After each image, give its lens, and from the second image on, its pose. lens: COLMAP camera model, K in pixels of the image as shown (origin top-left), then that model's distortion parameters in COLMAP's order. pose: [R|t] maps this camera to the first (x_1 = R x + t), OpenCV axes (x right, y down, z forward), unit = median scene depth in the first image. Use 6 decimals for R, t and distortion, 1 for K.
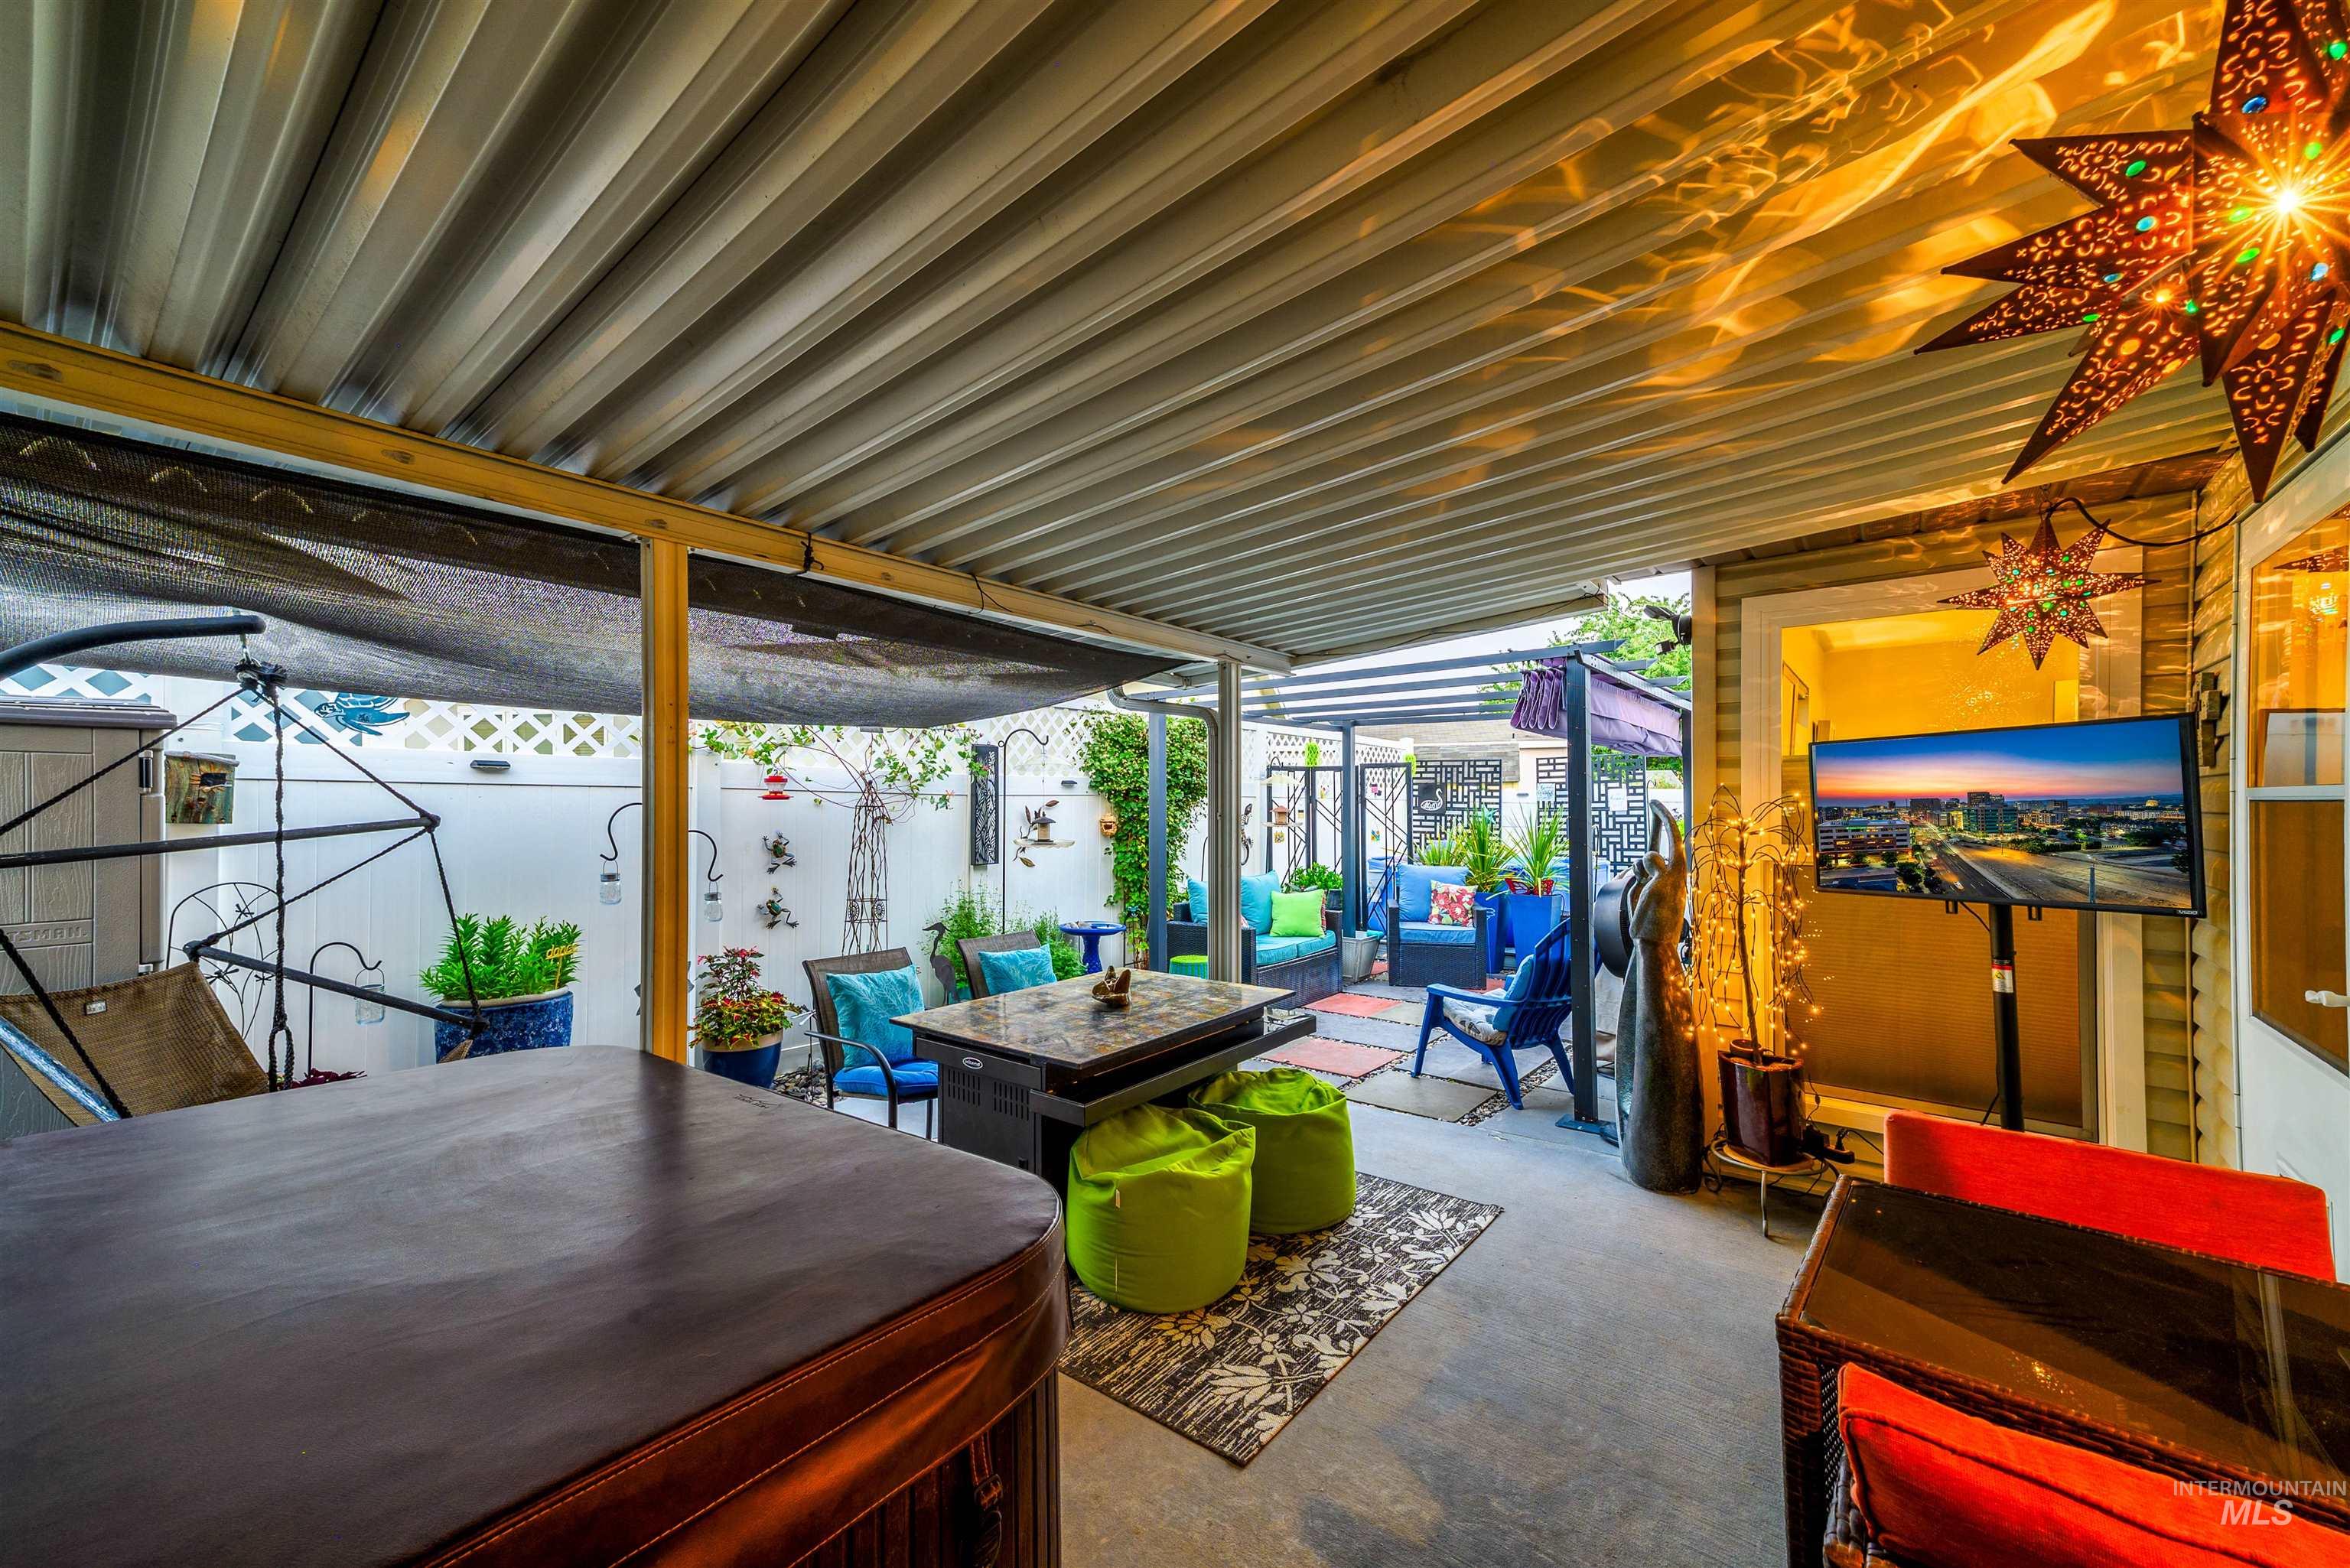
lens RADIAL K [[906.6, 0, 1175.0], [0, 906.6, 784.0], [0, 0, 1]] dist [0.017858, 0.000397]
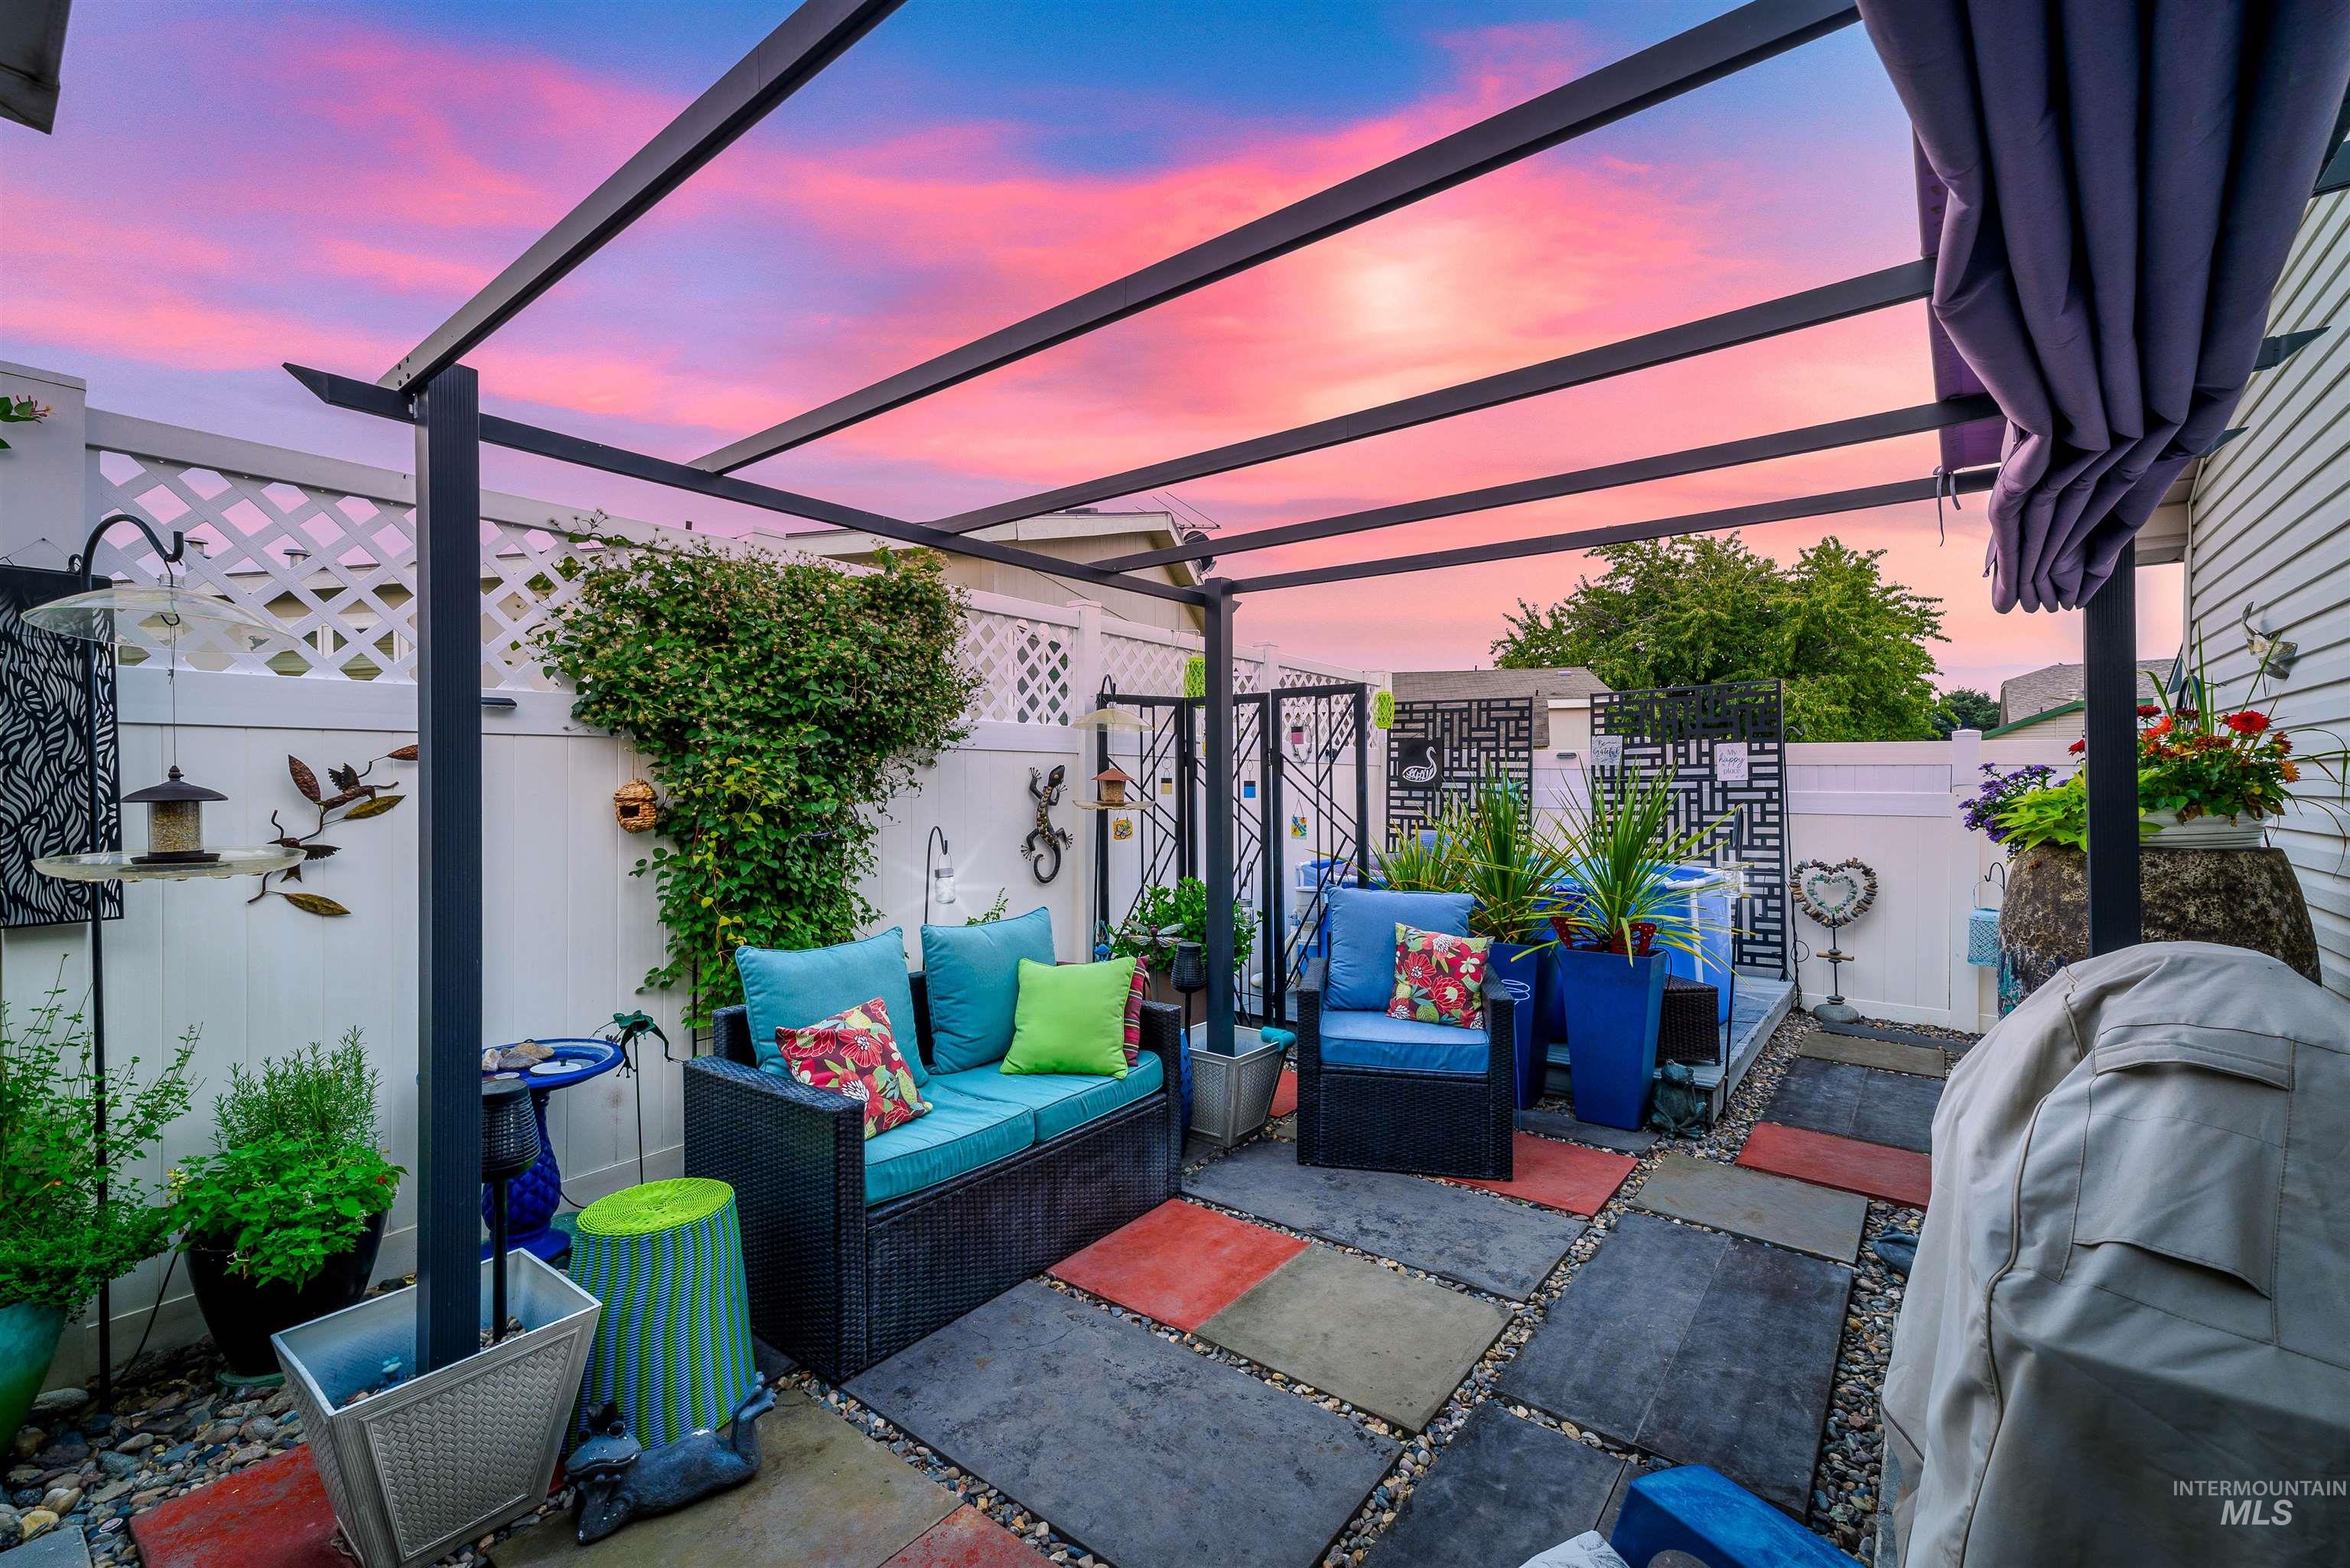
lens RADIAL K [[974.2, 0, 1175.0], [0, 974.2, 784.0], [0, 0, 1]] dist [-0.001155, -0.000040]
pose [[0.999978, -0.000931, 0.006542, 0.149200], [0.000781, 0.999740, 0.022771, 0.020143], [-0.006562, -0.022766, 0.999719, 0.451498]]
